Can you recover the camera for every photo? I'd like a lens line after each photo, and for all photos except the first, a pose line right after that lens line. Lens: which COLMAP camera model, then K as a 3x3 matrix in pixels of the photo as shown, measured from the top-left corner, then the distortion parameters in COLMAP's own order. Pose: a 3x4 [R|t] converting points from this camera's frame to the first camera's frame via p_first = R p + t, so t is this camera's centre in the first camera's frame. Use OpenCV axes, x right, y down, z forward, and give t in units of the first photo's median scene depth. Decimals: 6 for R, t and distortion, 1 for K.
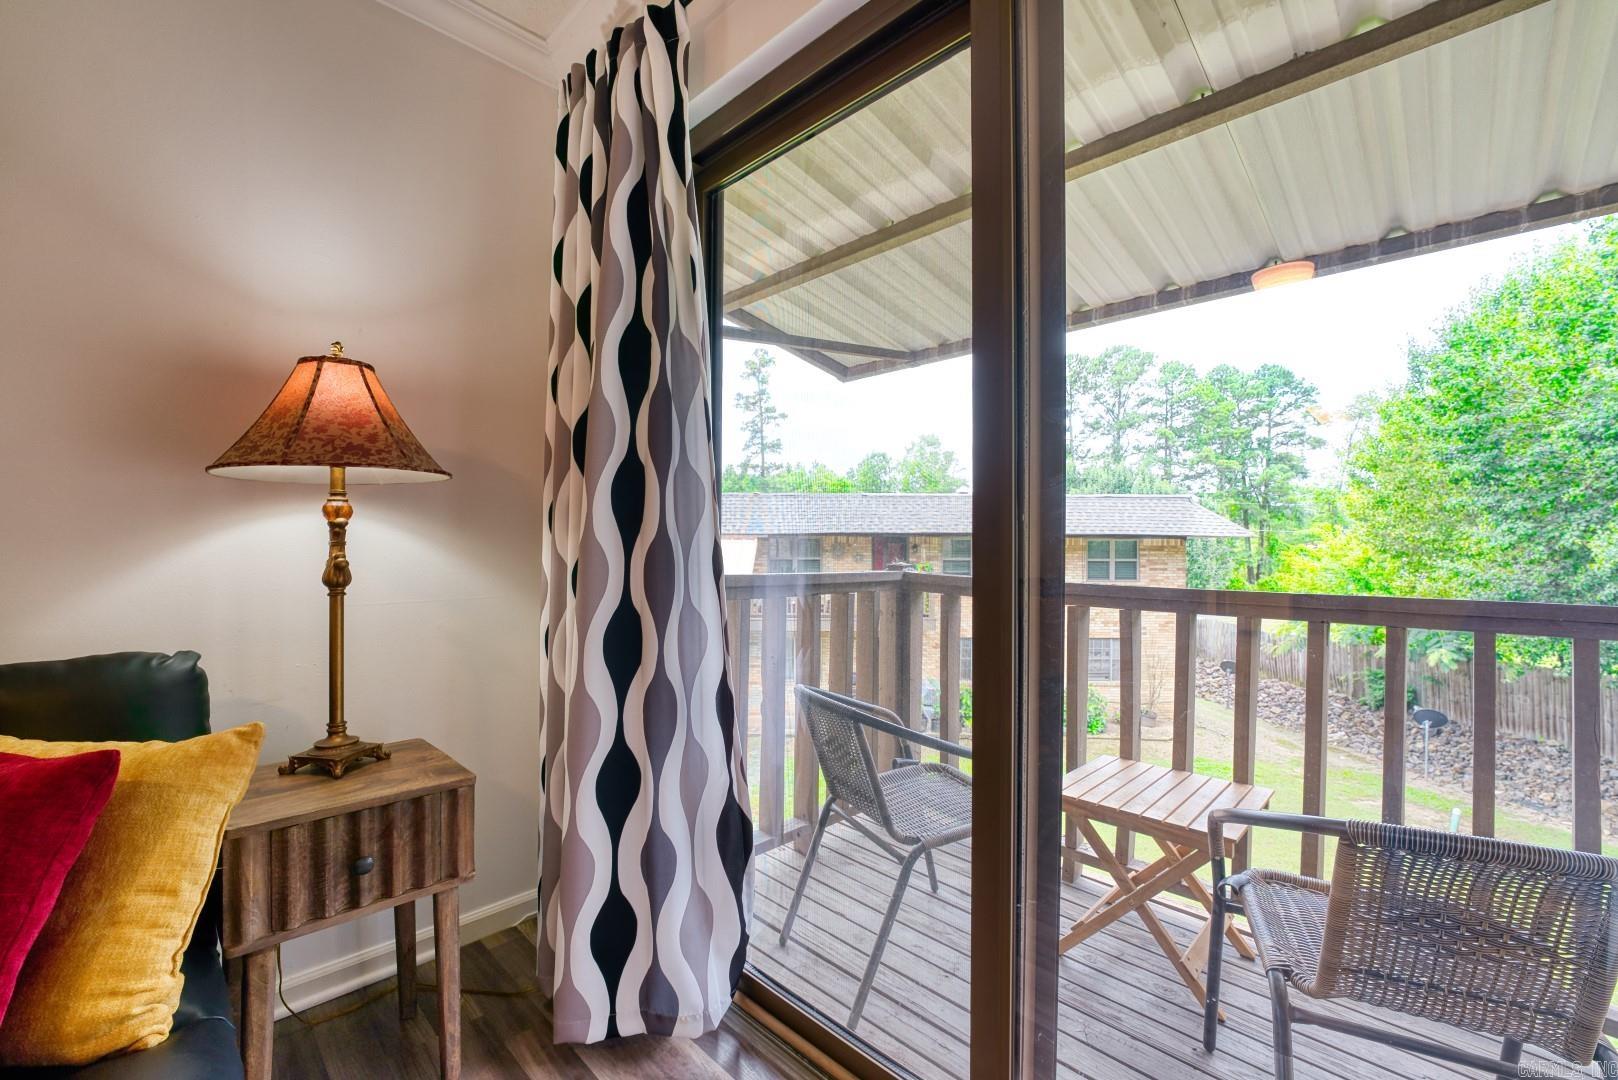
lens RADIAL K [[664.5, 0, 804.3], [0, 664.5, 540.0], [0, 0, 1]] dist [-0.030911, 0.005104]
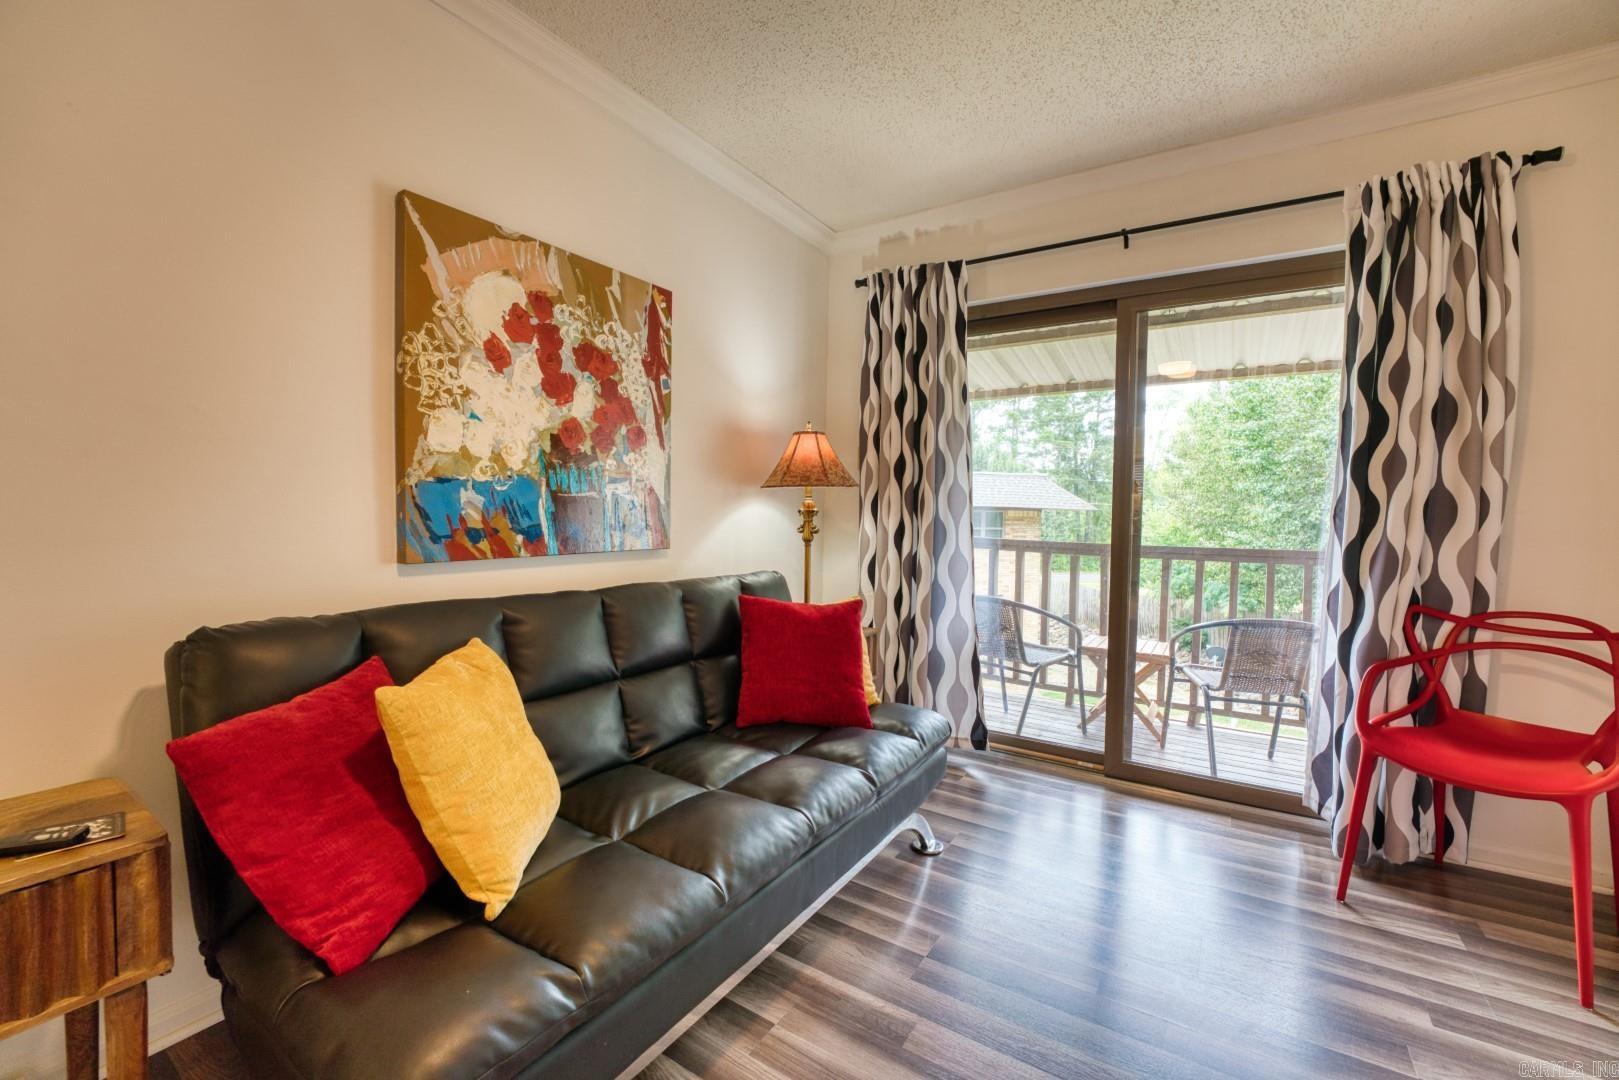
lens RADIAL K [[654.6, 0, 803.2], [0, 654.6, 535.7], [0, 0, 1]] dist [-0.029496, 0.003899]
pose [[0.980023, 0.002157, 0.198875, -1.117522], [-0.010699, 0.999065, 0.041886, -0.034596], [-0.198599, -0.043177, 0.979129, -0.986709]]
